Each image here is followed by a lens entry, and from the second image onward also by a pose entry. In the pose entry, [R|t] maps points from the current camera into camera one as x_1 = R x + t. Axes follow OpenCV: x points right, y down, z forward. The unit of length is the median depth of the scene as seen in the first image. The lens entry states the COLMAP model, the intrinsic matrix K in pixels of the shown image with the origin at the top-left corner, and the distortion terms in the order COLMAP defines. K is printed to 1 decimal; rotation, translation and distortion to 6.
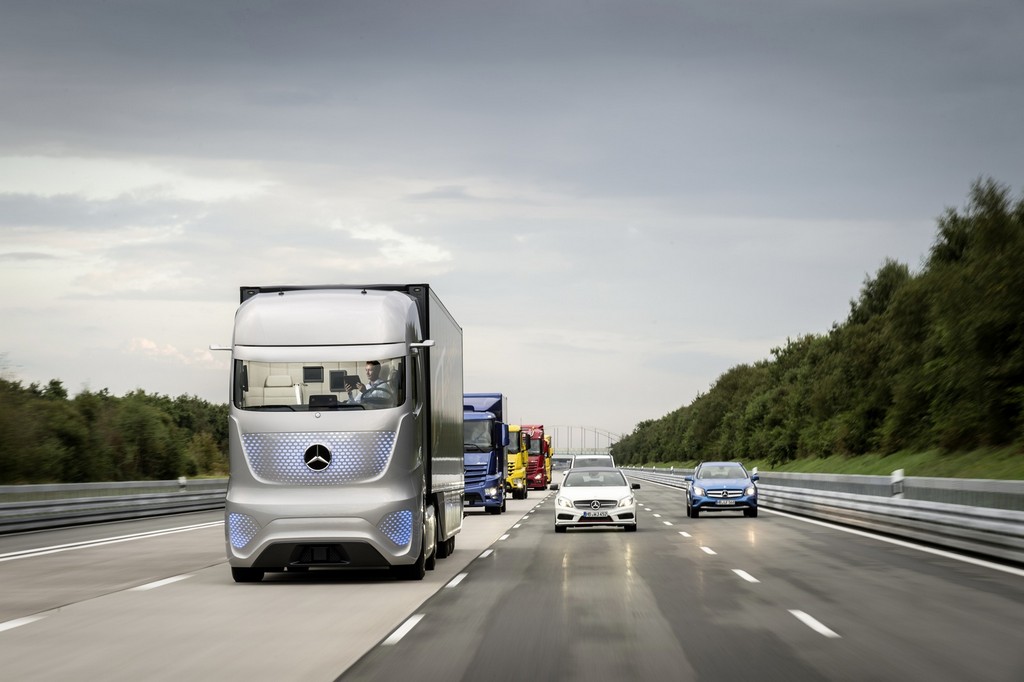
lens RADIAL K [[3033.9, 0, 510.1], [0, 3033.9, 335.0], [0, 0, 1]] dist [0.004439, 0.000000]
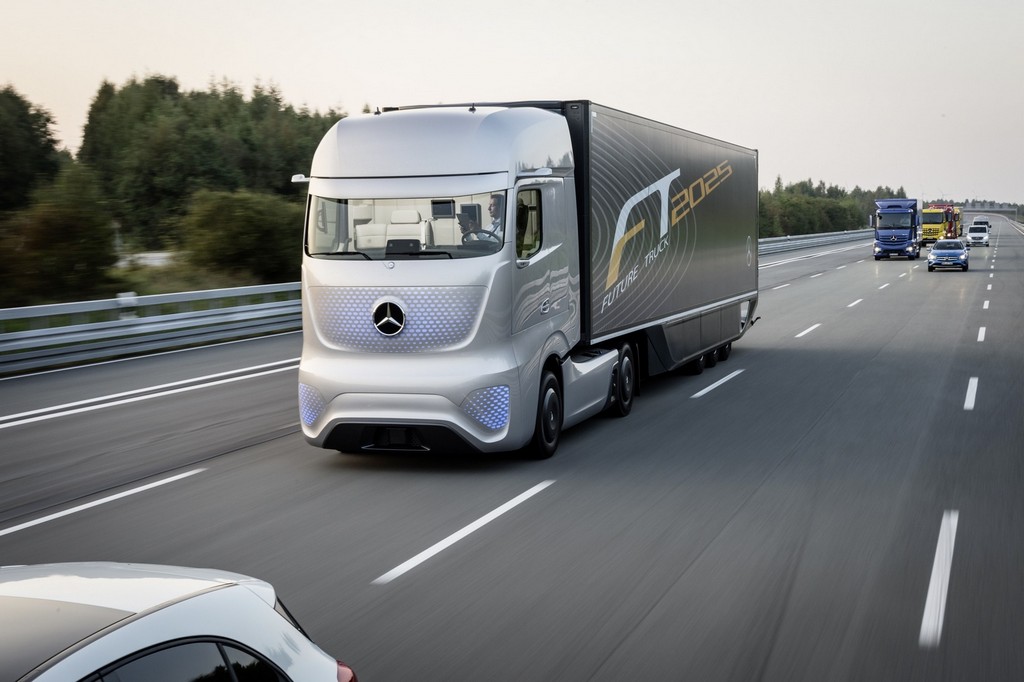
lens RADIAL K [[1723.5, 0, 510.5], [0, 1723.5, 349.1], [0, 0, 1]] dist [0.030901, 0.000000]
pose [[0.960956, 0.020881, -0.275913, 0.092616], [0.010568, 0.993652, 0.112003, -0.002151], [0.276500, -0.110545, 0.954635, 0.573197]]
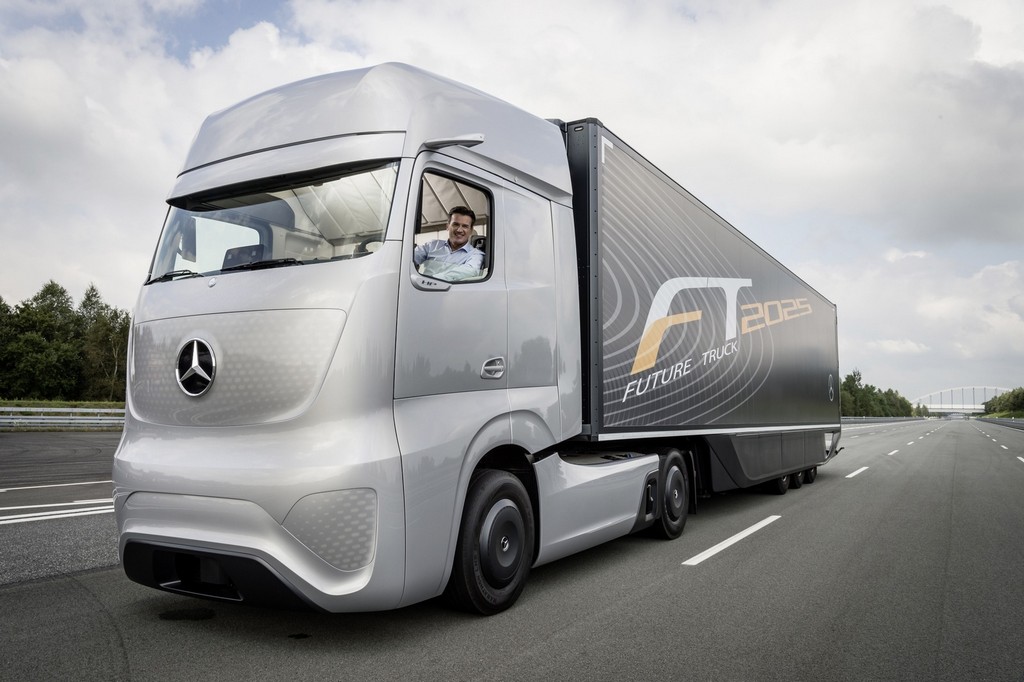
lens RADIAL K [[768.3, 0, 510.0], [0, 768.3, 330.6], [0, 0, 1]] dist [0.067241, 0.002452]
pose [[0.861178, -0.033233, -0.507215, 0.042689], [-0.005489, 0.997194, -0.074657, 0.043295], [0.508273, 0.067077, 0.858580, 0.916859]]
